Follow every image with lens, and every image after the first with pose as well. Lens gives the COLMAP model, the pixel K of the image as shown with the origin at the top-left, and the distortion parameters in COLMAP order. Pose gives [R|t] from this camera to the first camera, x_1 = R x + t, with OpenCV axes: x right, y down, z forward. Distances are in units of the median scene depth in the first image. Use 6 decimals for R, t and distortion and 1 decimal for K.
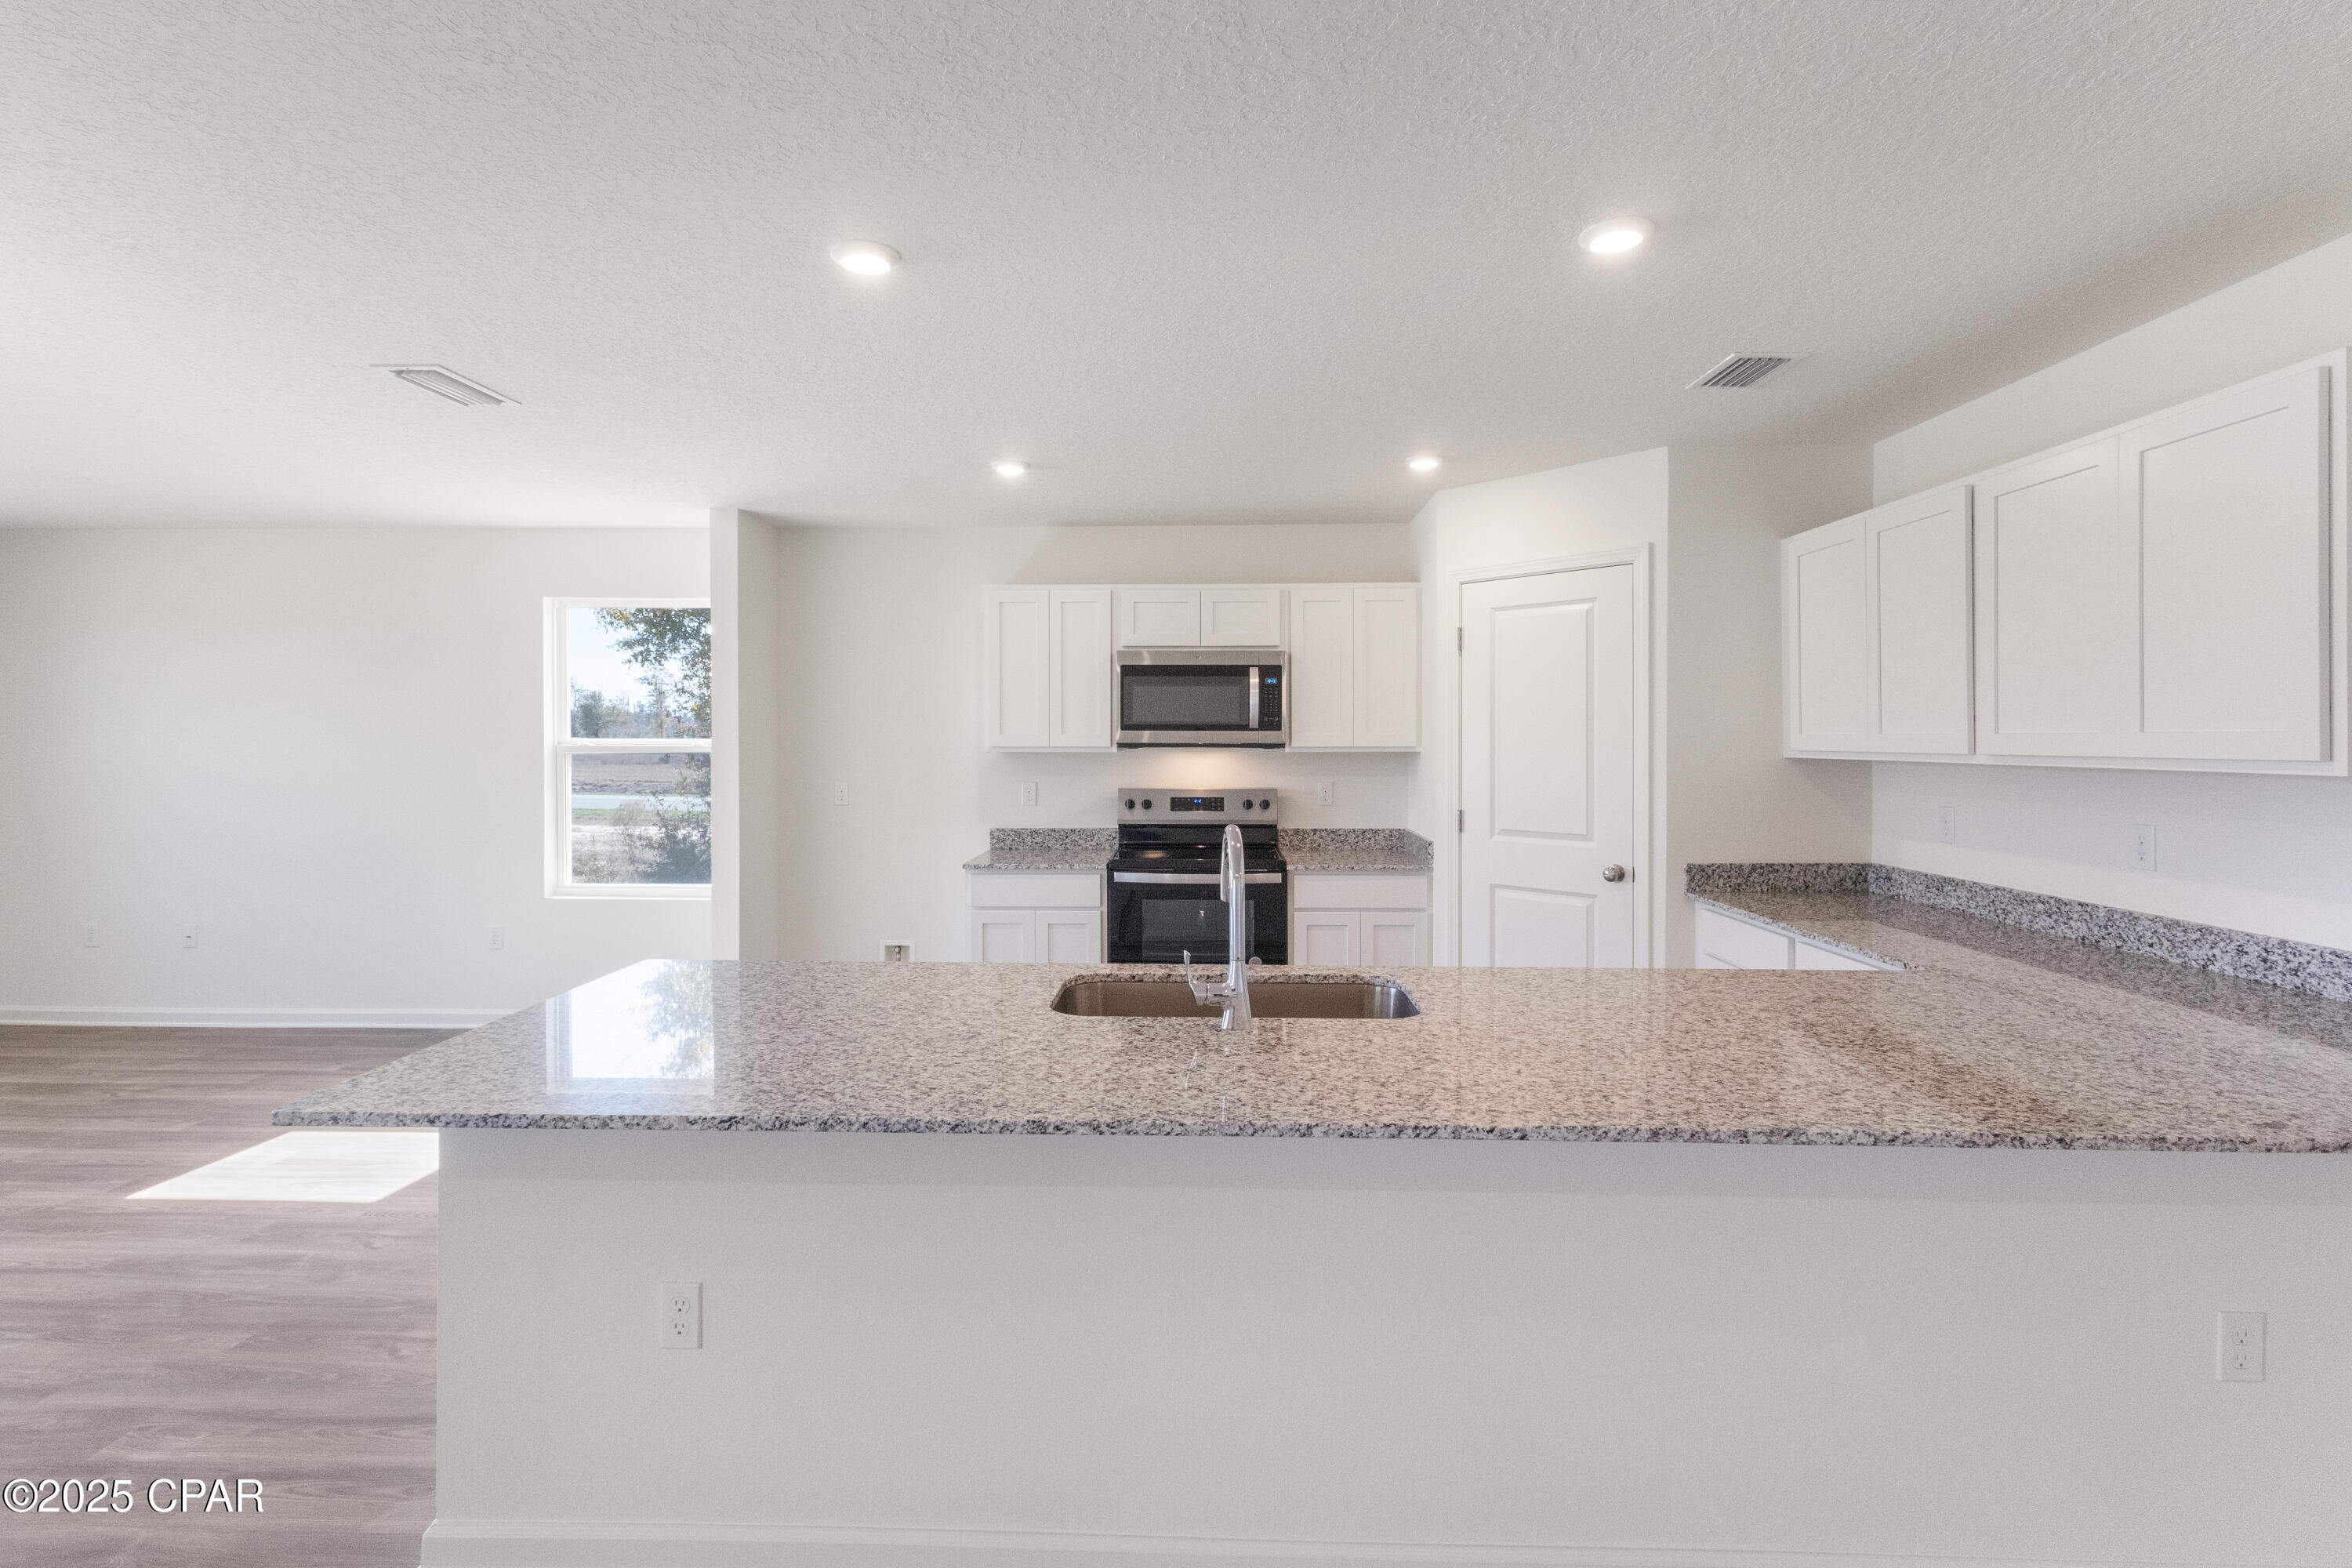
lens RADIAL K [[1097.1, 0, 1177.6], [0, 1097.1, 761.7], [0, 0, 1]] dist [-0.000274, 0.000123]
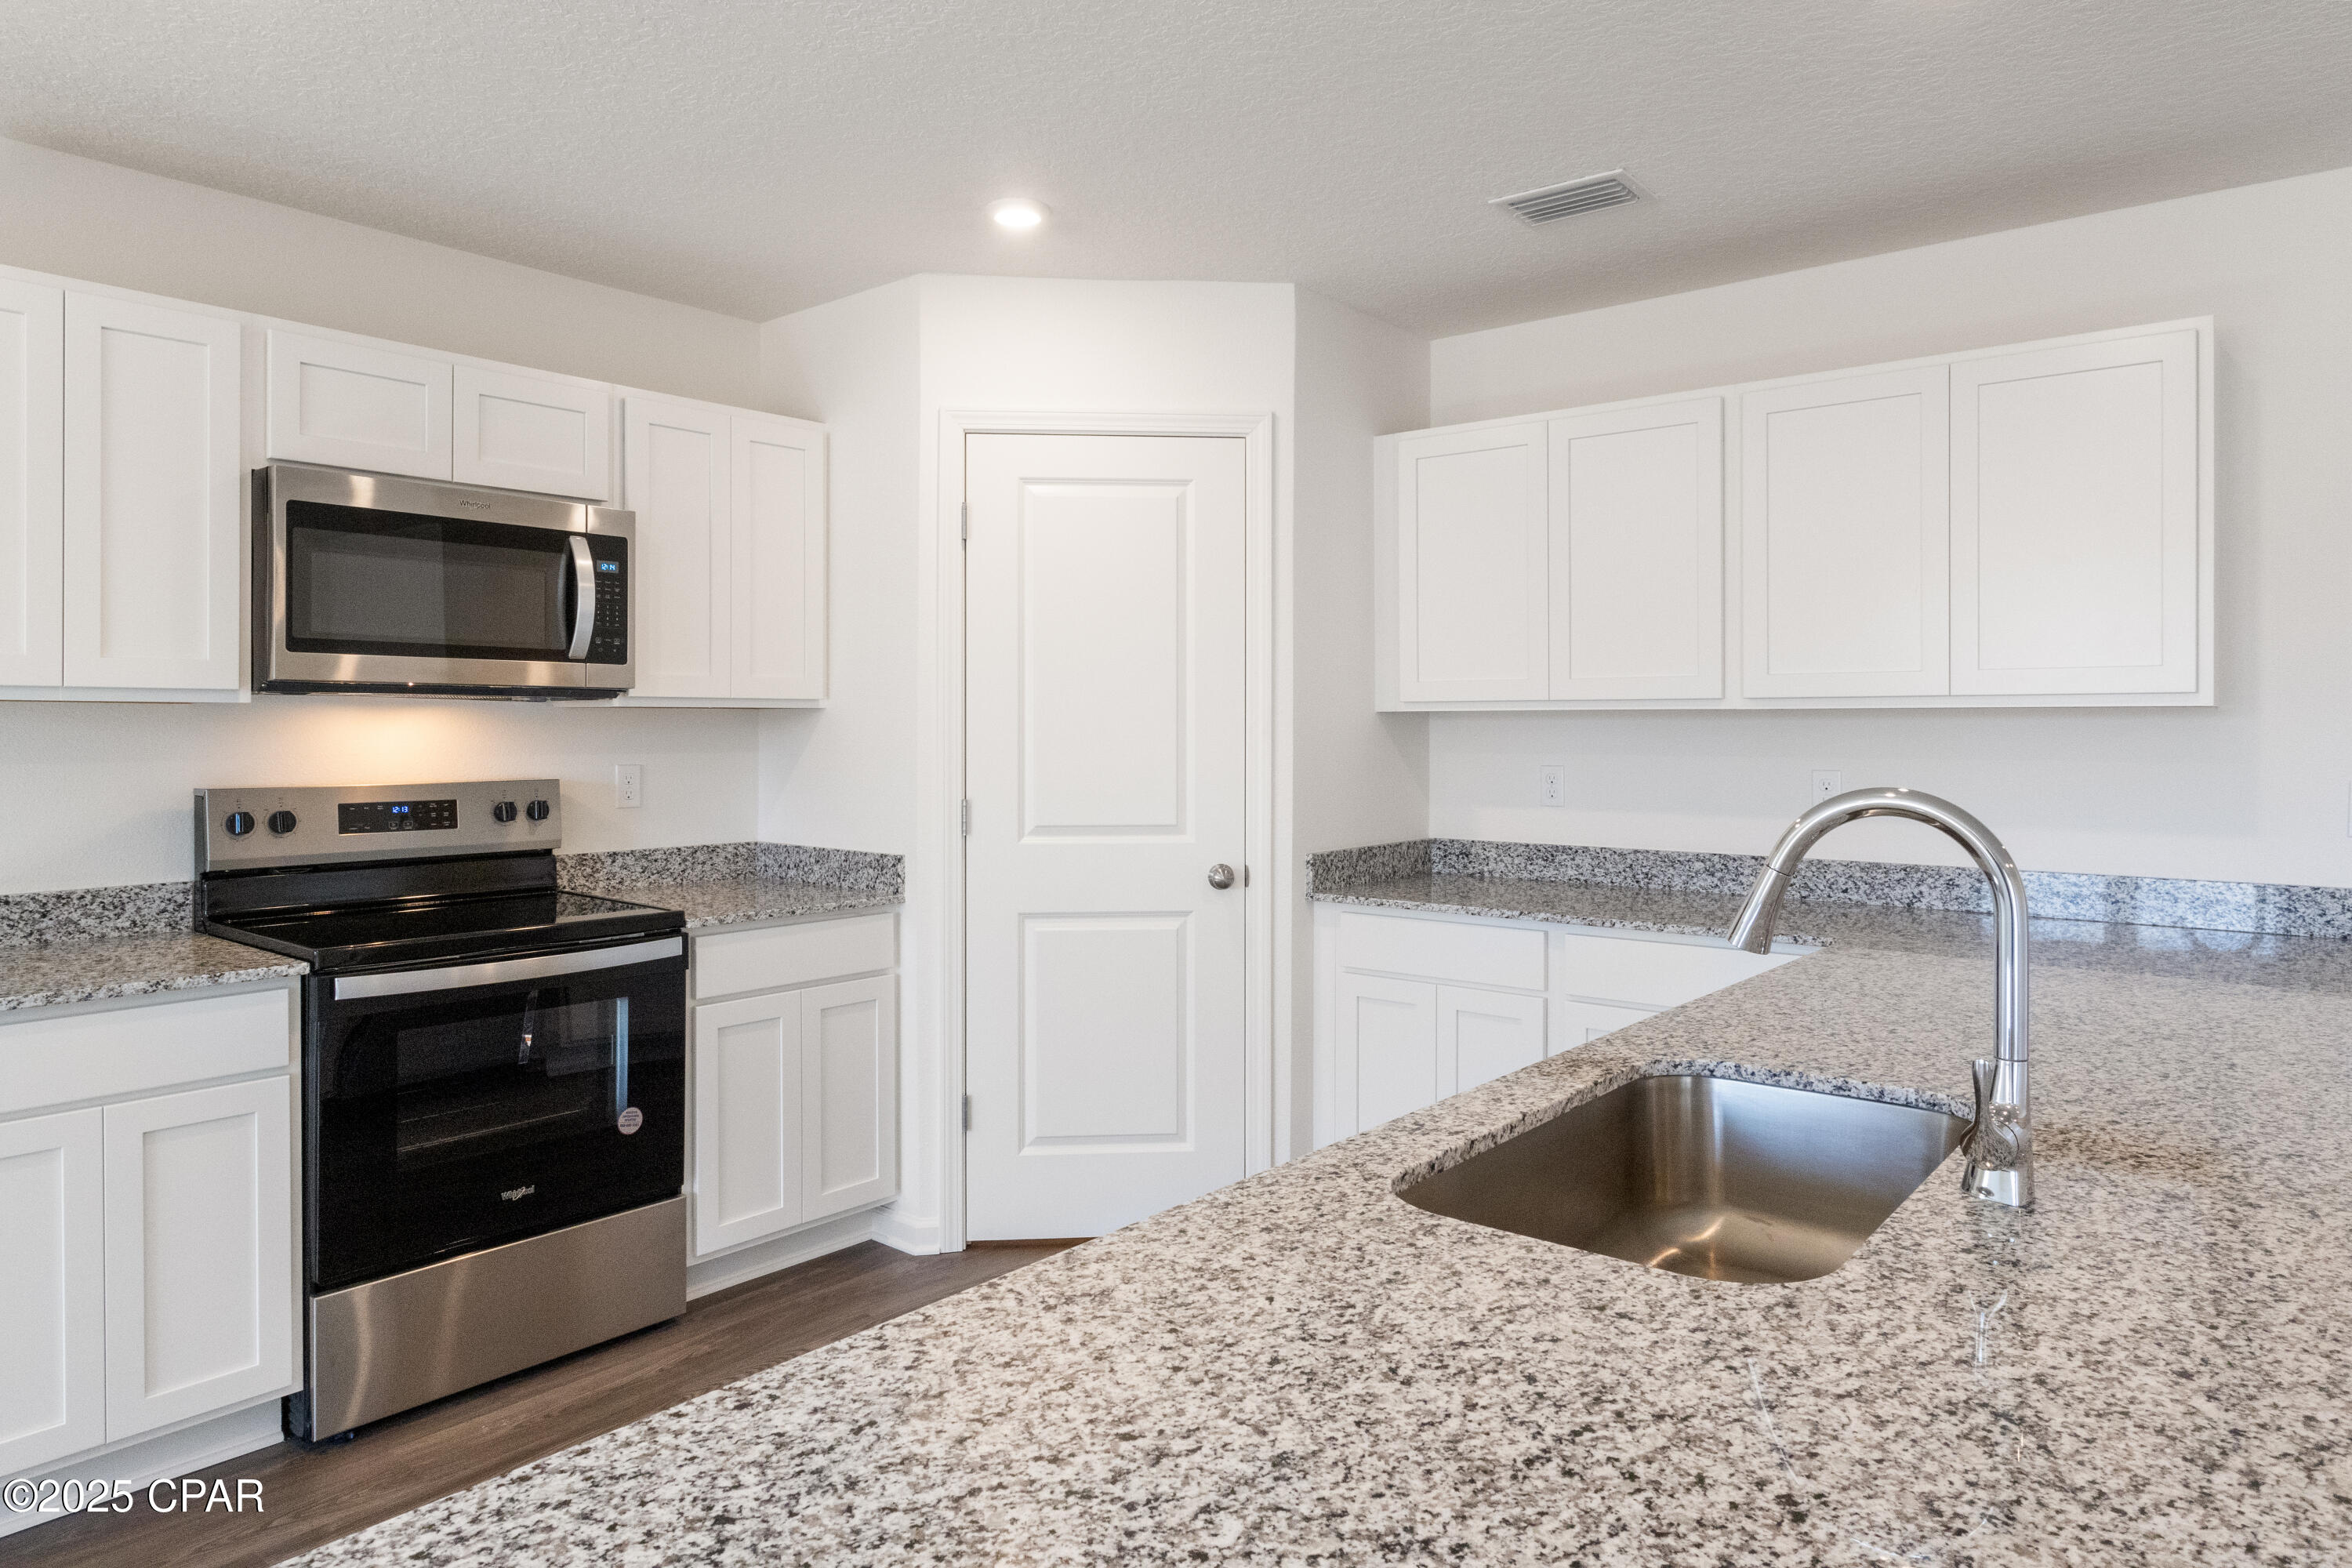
lens RADIAL K [[1476.8, 0, 1180.4], [0, 1476.8, 734.5], [0, 0, 1]] dist [0.002954, 0.001255]
pose [[0.612976, -0.004058, 0.790091, -0.313709], [0.016224, 0.999841, -0.007452, 0.015277], [-0.789935, 0.017386, 0.612944, 0.382381]]
